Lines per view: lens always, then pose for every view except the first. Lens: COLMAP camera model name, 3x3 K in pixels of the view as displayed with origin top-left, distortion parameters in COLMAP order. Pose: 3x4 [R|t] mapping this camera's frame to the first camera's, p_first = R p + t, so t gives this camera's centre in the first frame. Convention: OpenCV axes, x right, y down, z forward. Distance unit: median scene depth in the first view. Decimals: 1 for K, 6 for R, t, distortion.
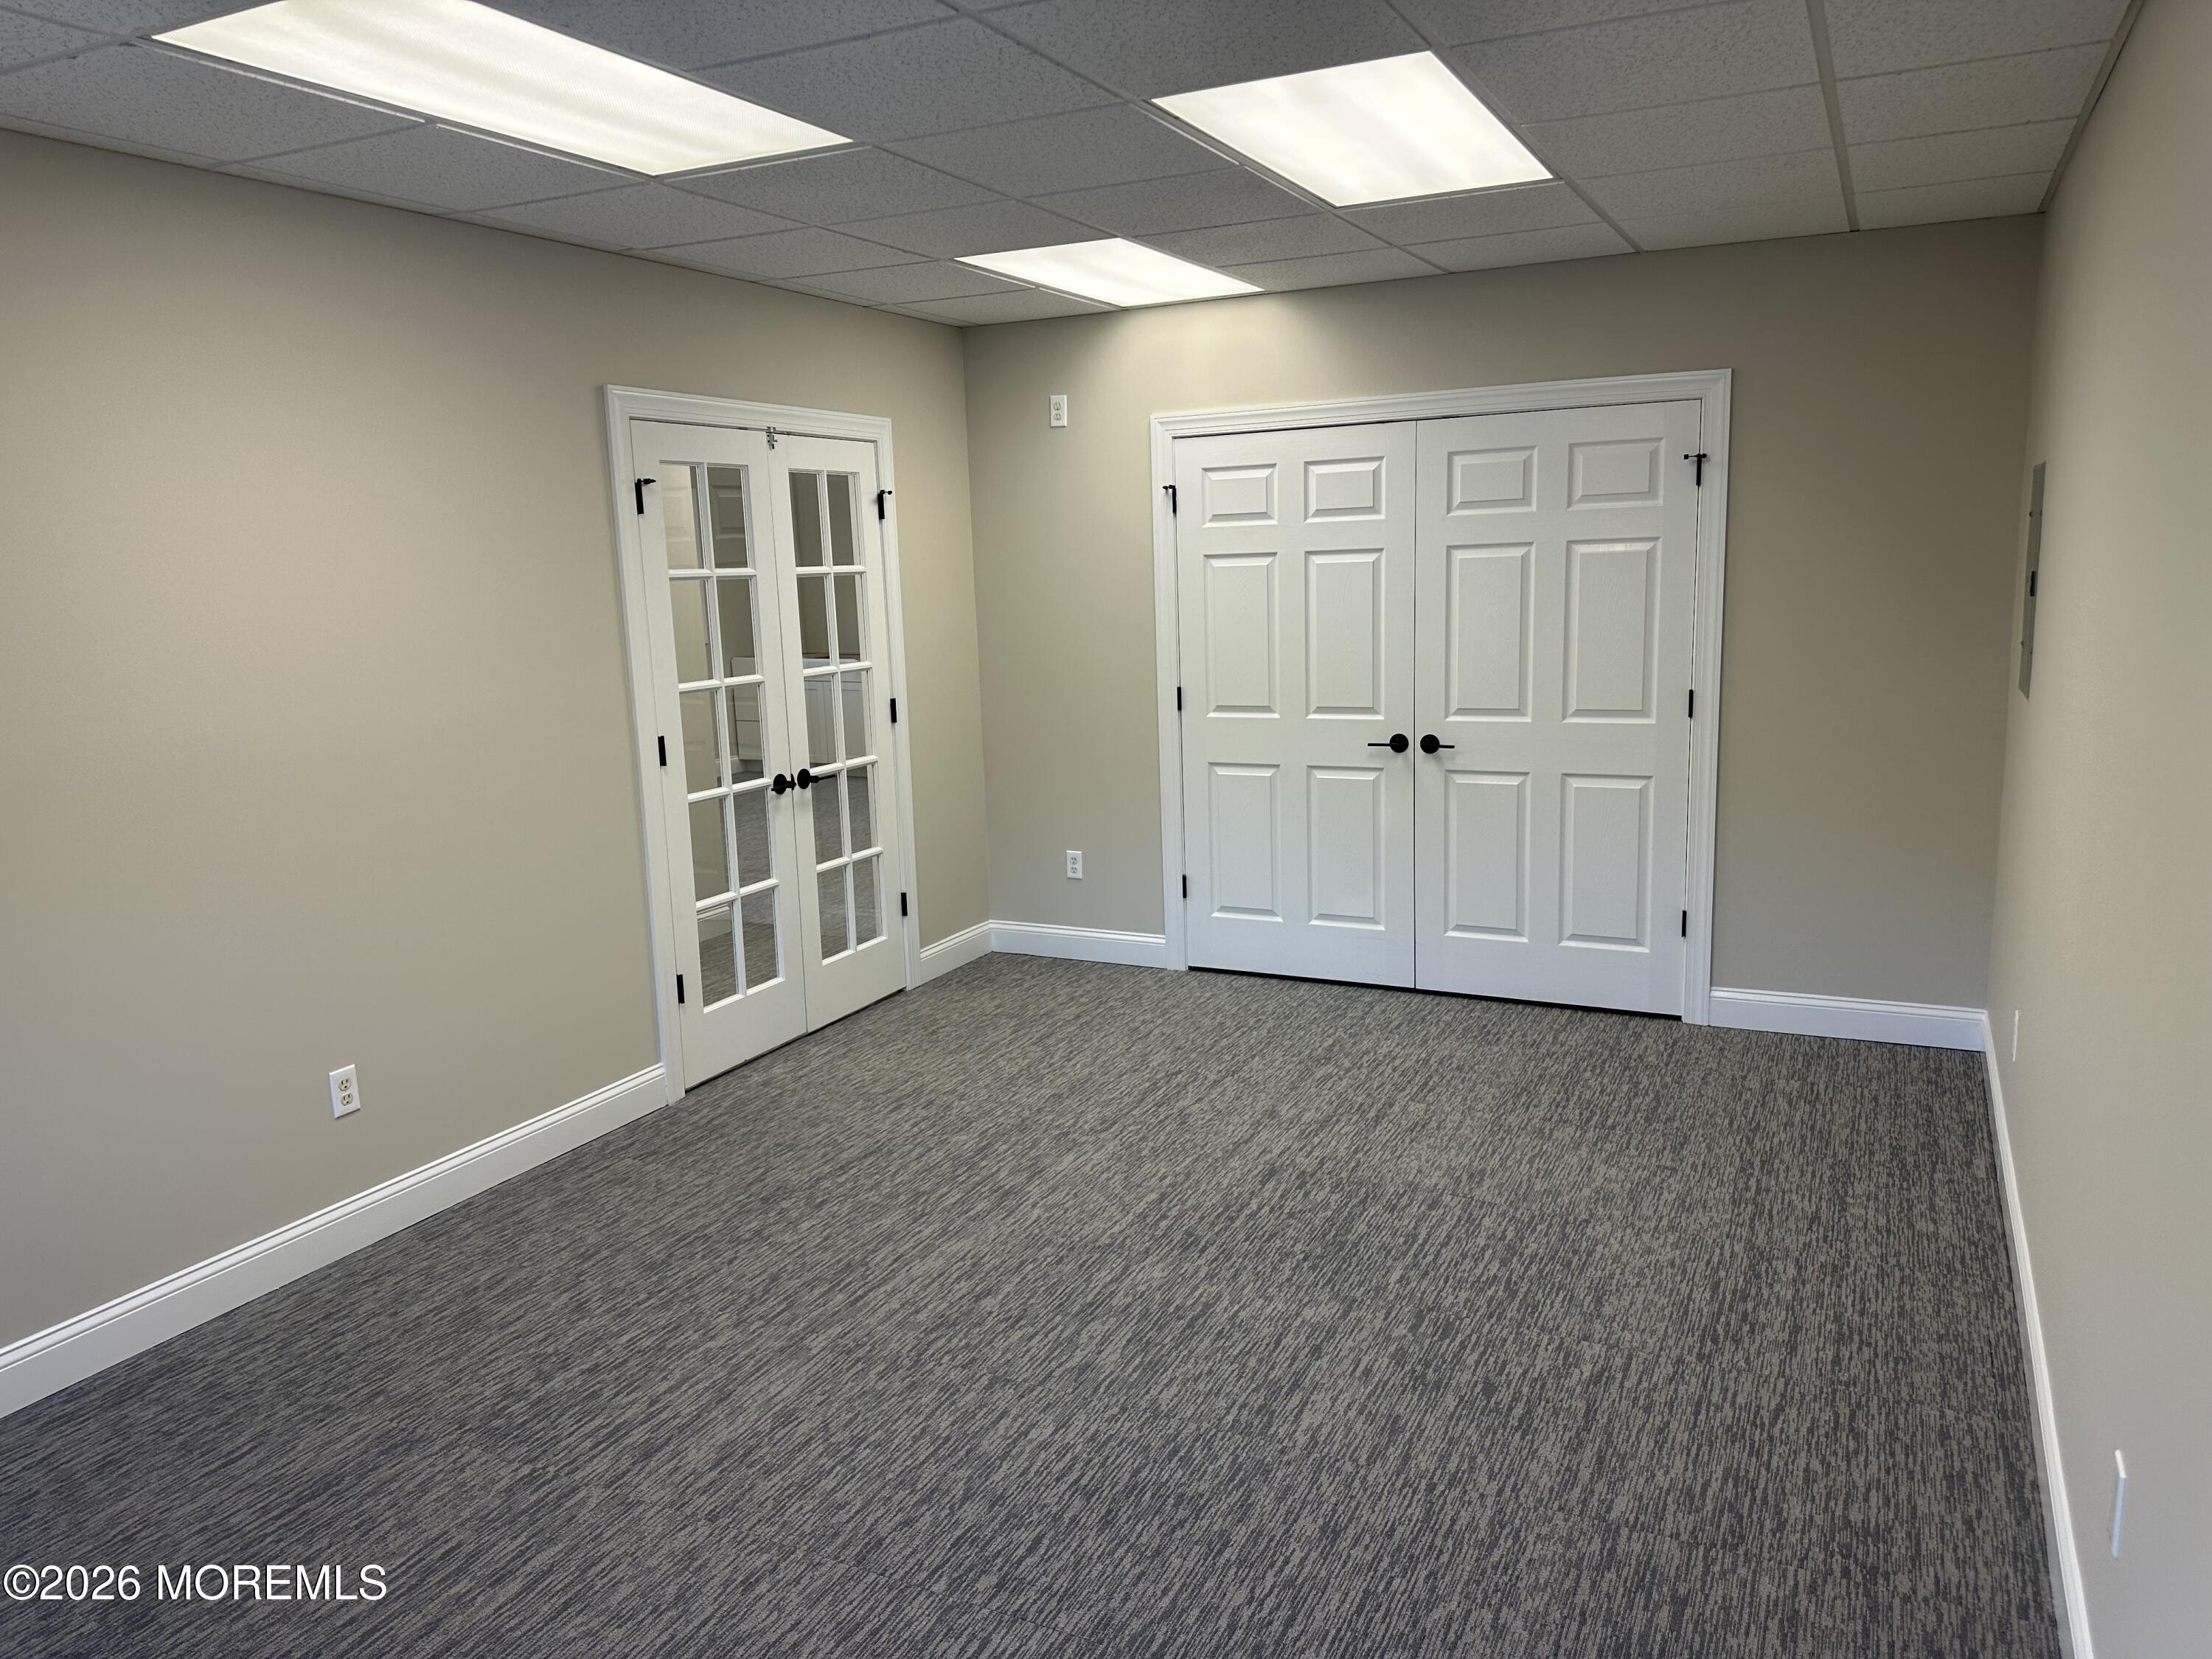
lens RADIAL K [[1537.3, 0, 1095.8], [0, 1537.3, 820.1], [0, 0, 1]] dist [0.035223, -0.051915]
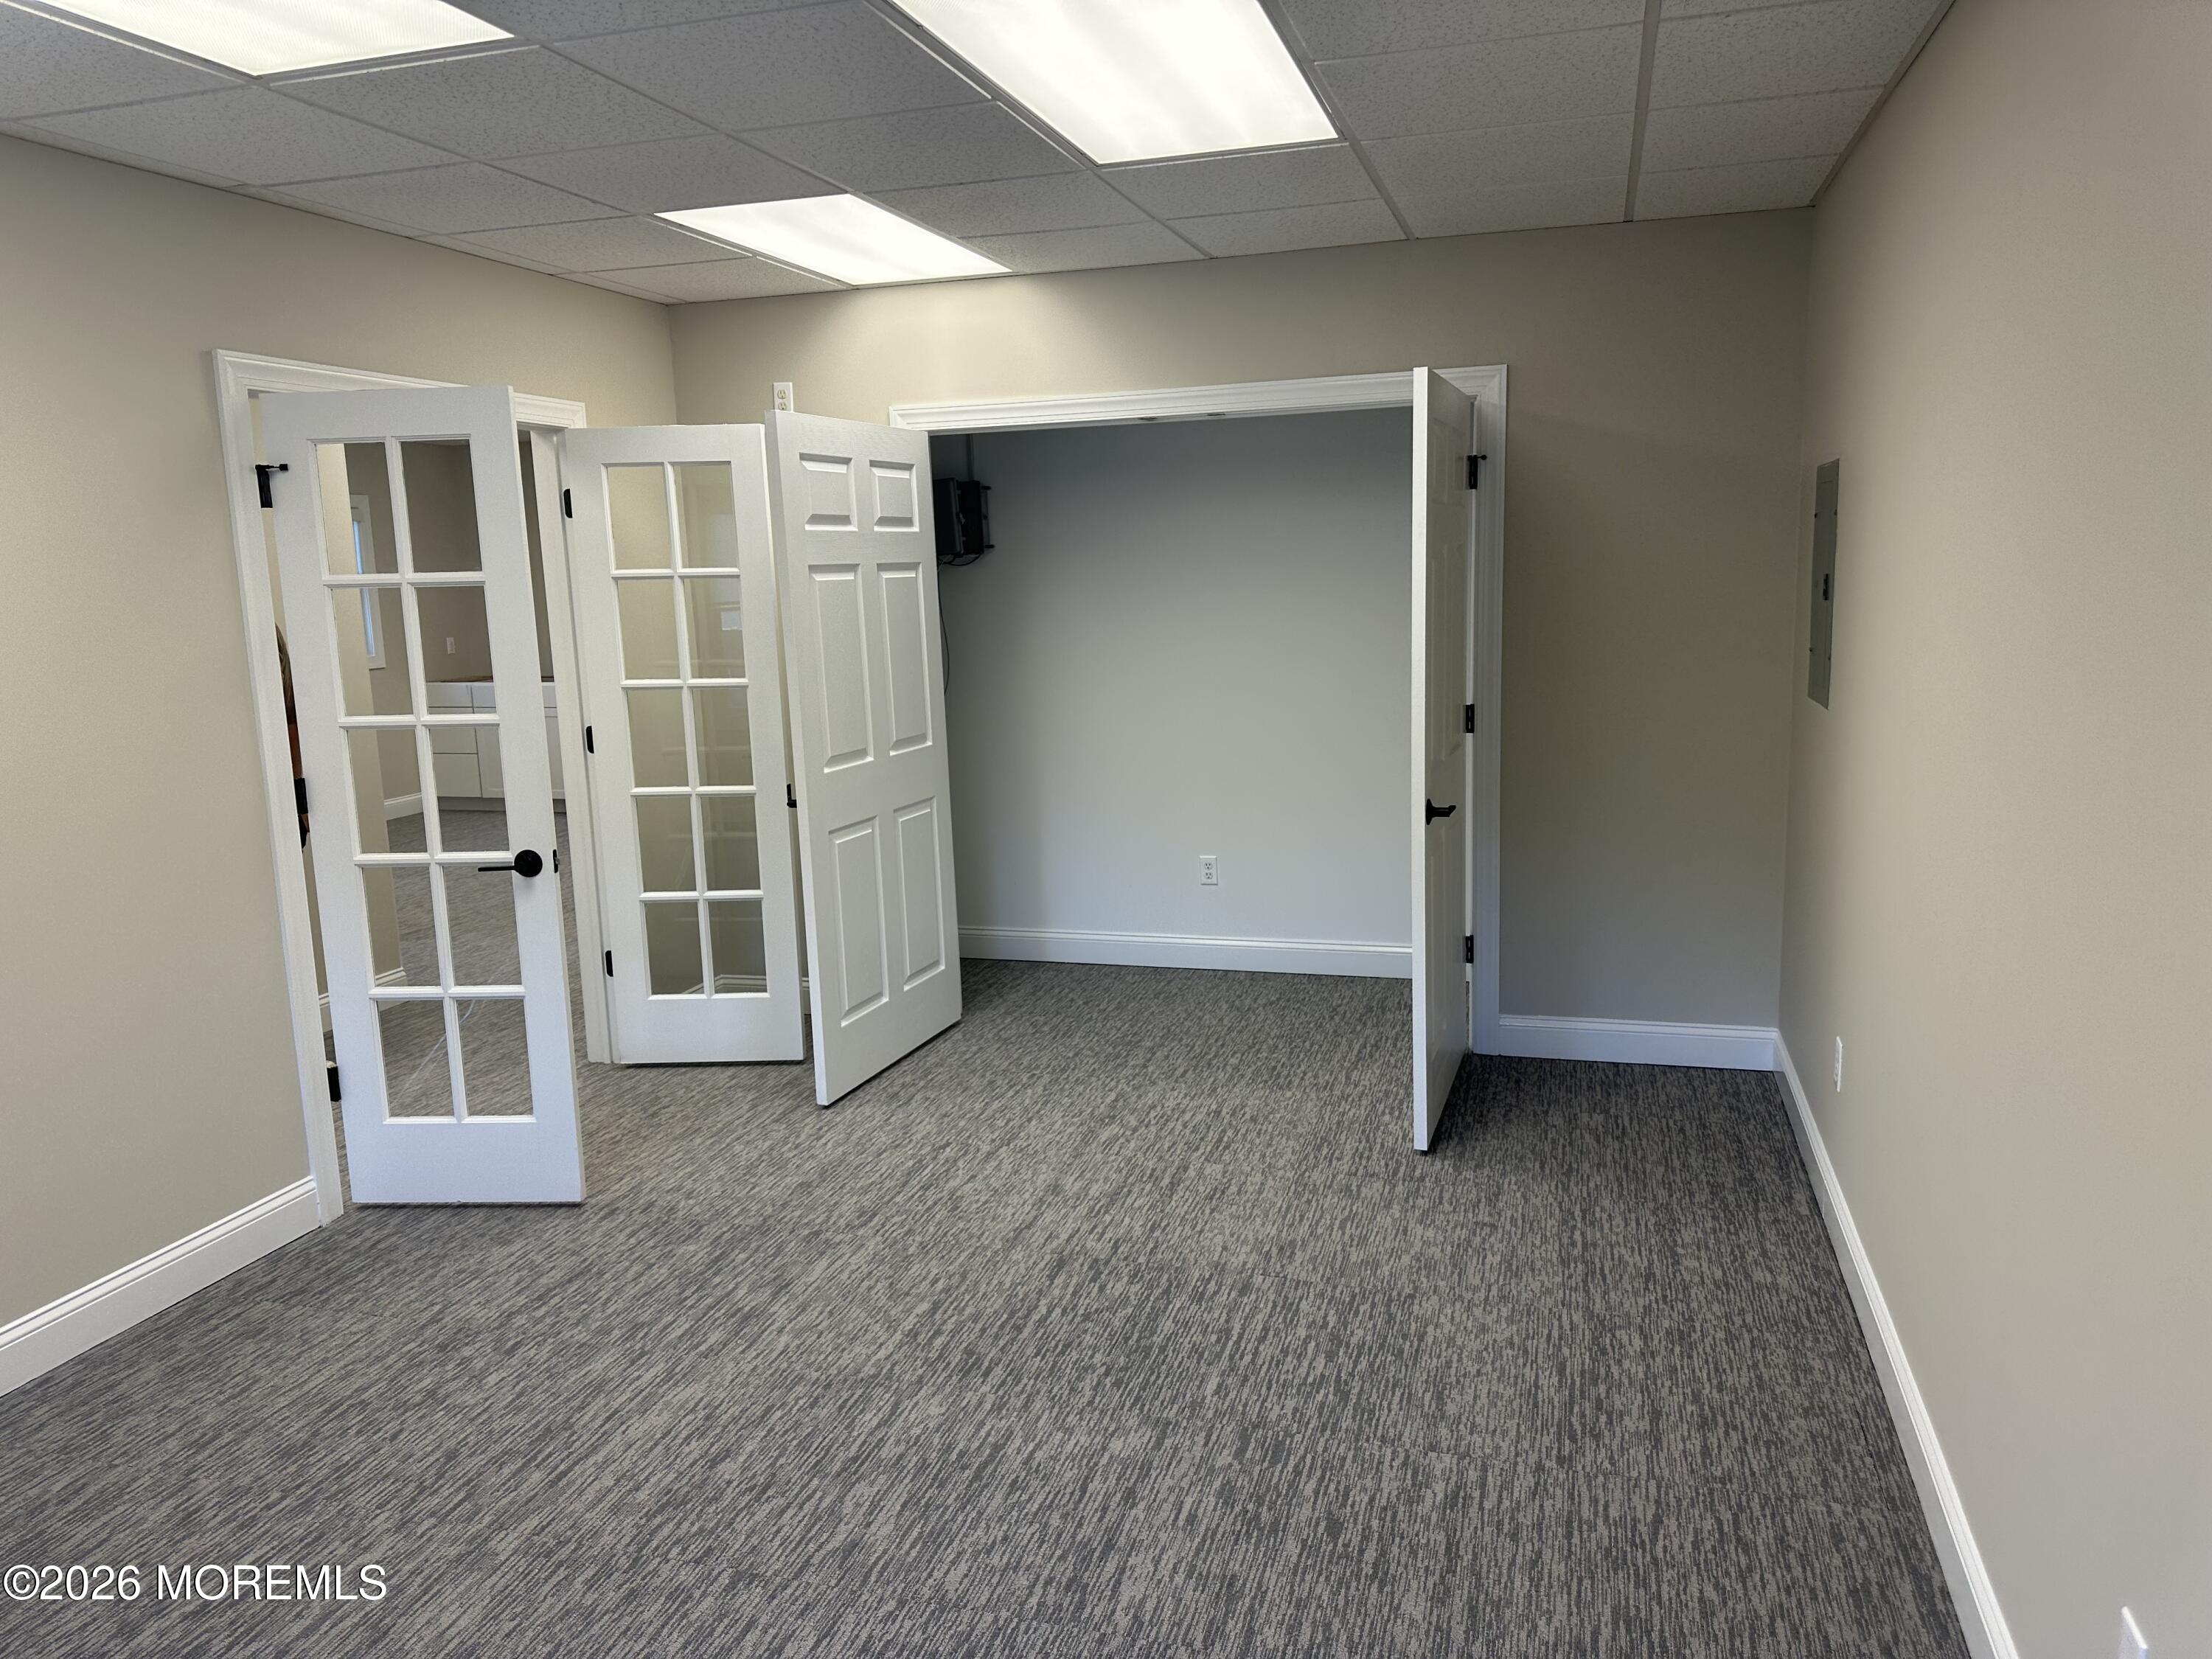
lens RADIAL K [[1537.3, 0, 1115.7], [0, 1537.3, 823.5], [0, 0, 1]] dist [0.035223, -0.051915]
pose [[0.983281, -0.028688, 0.179818, -0.004848], [0.030629, 0.999499, -0.008026, -0.013294], [-0.179498, 0.013399, 0.983667, 0.150081]]
